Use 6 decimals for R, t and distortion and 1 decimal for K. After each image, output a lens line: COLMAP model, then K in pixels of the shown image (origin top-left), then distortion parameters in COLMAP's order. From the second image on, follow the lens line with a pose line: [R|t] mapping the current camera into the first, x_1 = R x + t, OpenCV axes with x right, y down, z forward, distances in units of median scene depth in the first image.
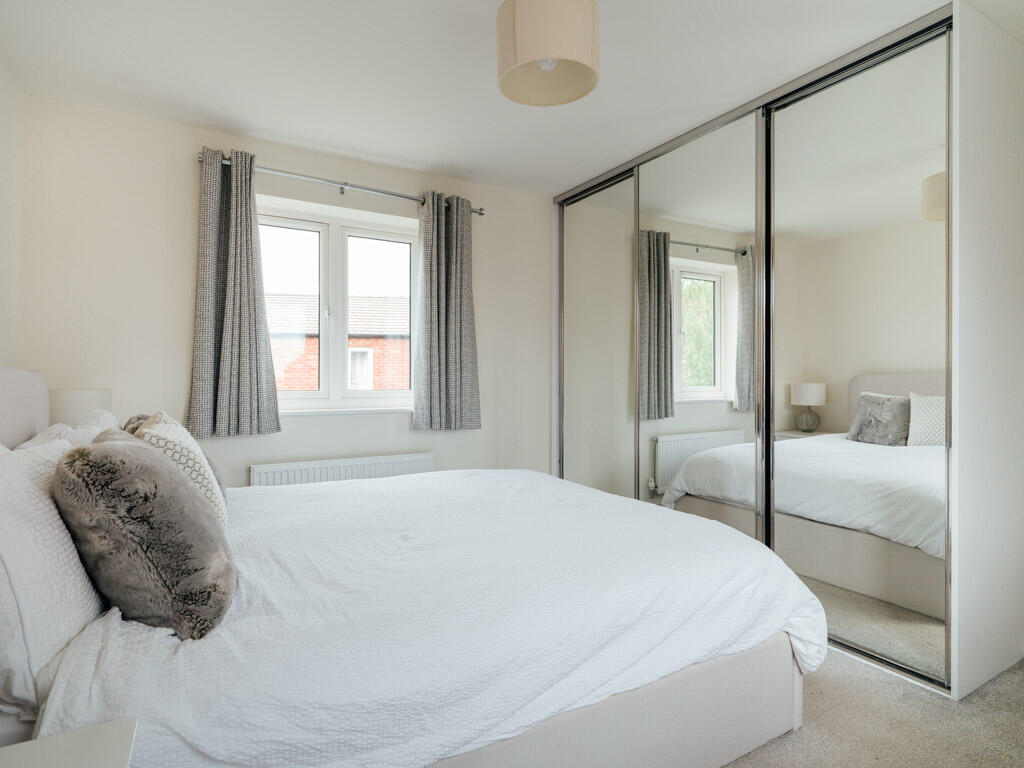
lens RADIAL K [[559.8, 0, 514.5], [0, 559.8, 378.2], [0, 0, 1]] dist [0.002696, 0.000199]
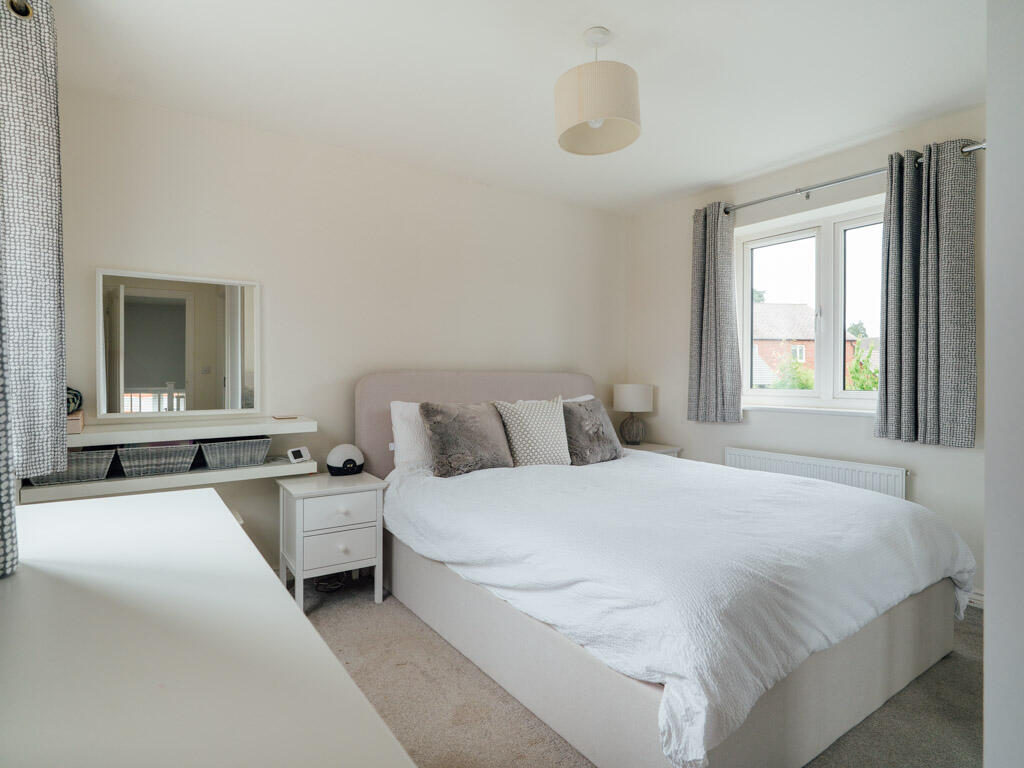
lens RADIAL K [[559.8, 0, 514.5], [0, 559.8, 378.2], [0, 0, 1]] dist [0.002696, 0.000199]
pose [[0.084168, 0.003085, -0.996447, 0.669824], [-0.003406, 0.999990, 0.002809, -0.000984], [0.996446, 0.003158, 0.084178, 0.381577]]
